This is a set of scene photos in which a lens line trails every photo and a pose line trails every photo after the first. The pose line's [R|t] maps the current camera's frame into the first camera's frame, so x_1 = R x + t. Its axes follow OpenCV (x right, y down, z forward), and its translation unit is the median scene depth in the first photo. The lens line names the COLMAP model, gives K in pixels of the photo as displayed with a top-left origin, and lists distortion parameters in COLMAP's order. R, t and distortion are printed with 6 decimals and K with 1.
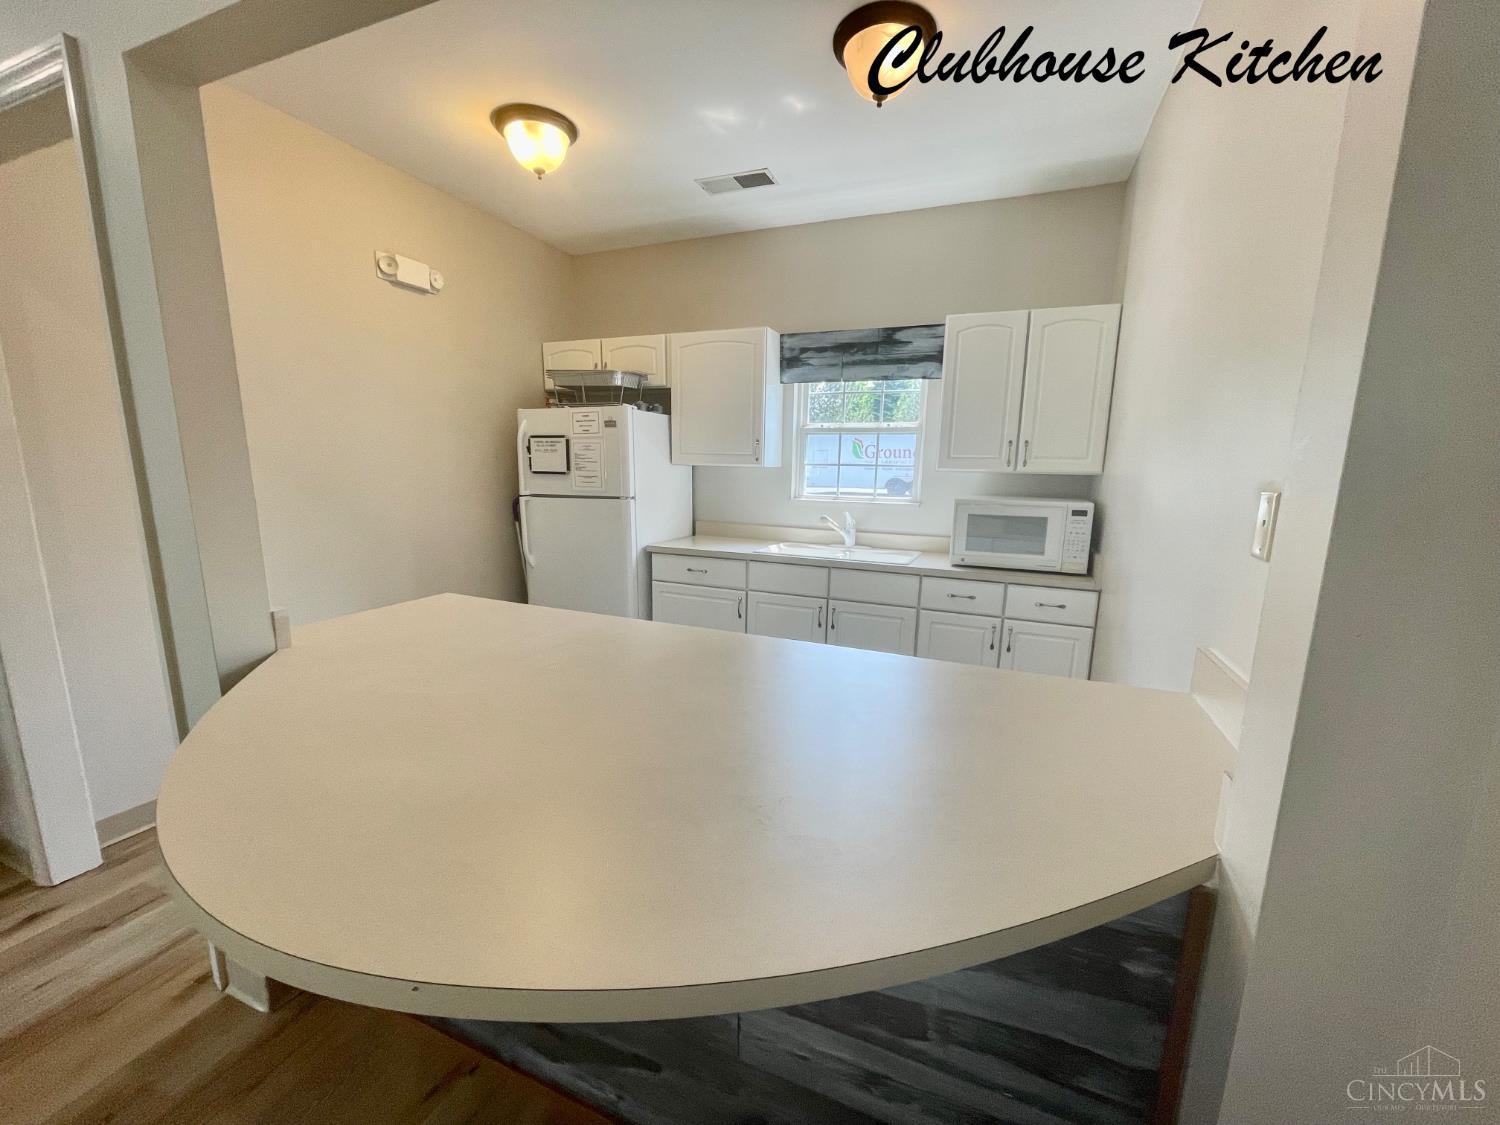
lens RADIAL K [[606.4, 0, 748.9], [0, 606.4, 563.2], [0, 0, 1]] dist [-0.002896, -0.000125]
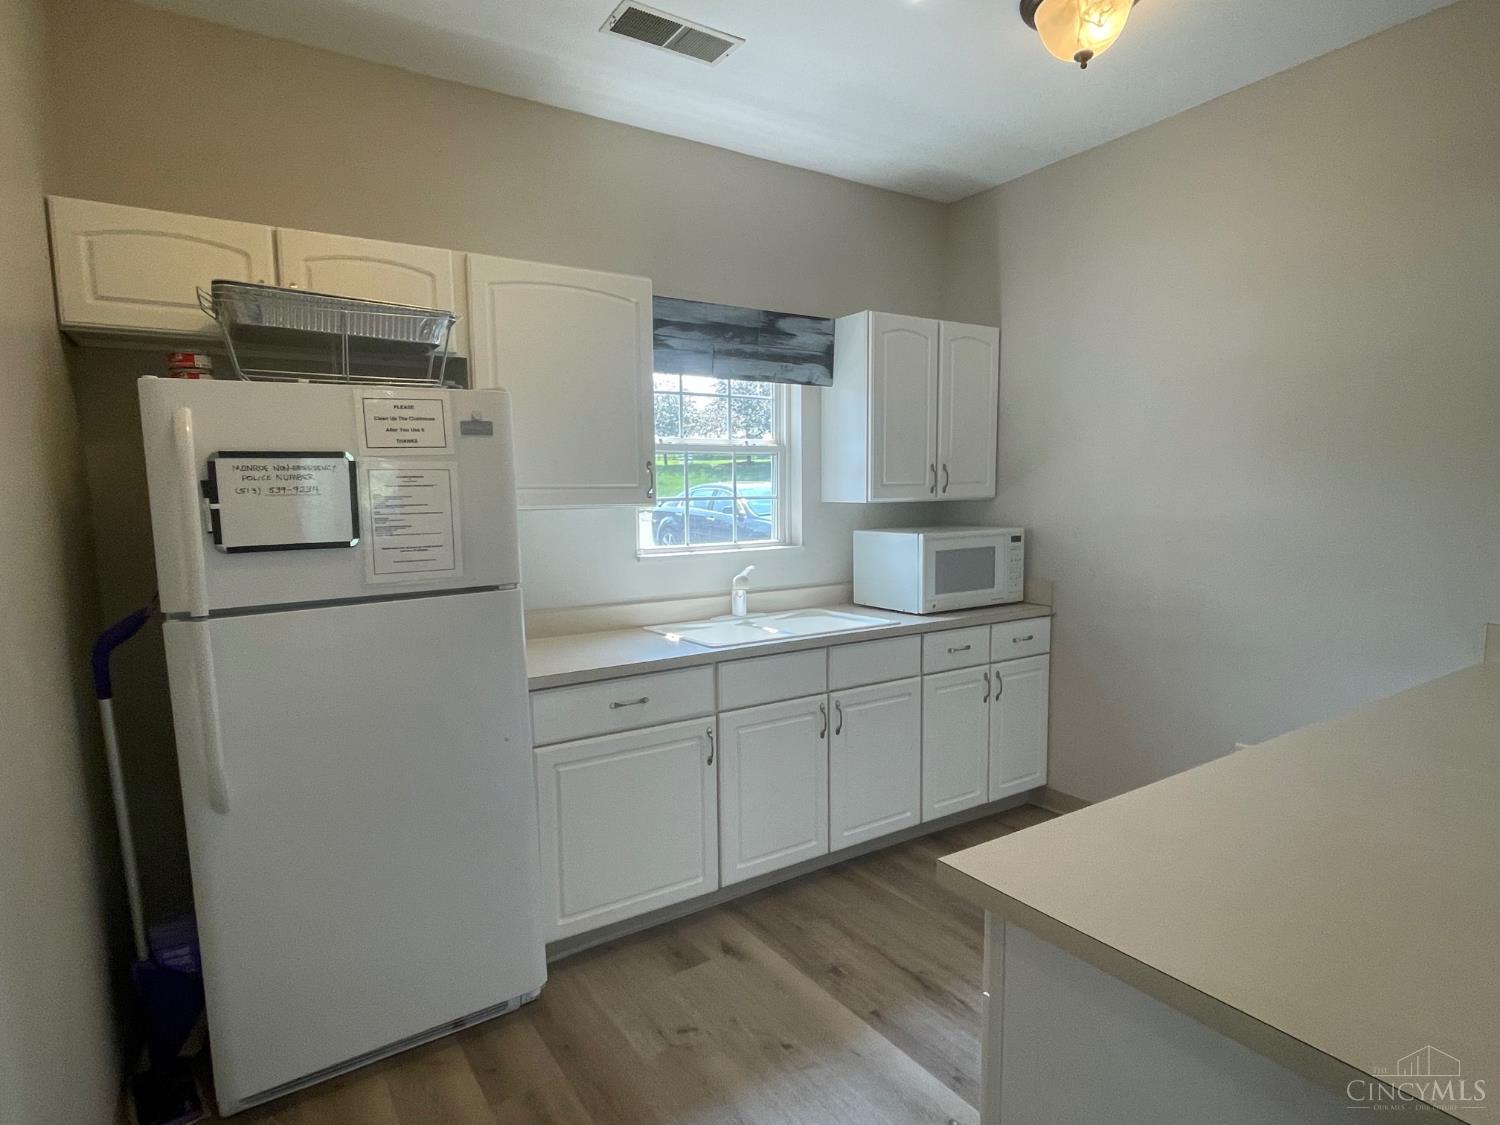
lens RADIAL K [[788.7, 0, 750.8], [0, 788.7, 569.2], [0, 0, 1]] dist [0.003365, 0.000115]
pose [[0.582790, -0.108946, 0.805287, -0.584378], [0.157896, 0.987267, 0.019296, -0.103119], [-0.797135, 0.115906, 0.592572, 0.490518]]
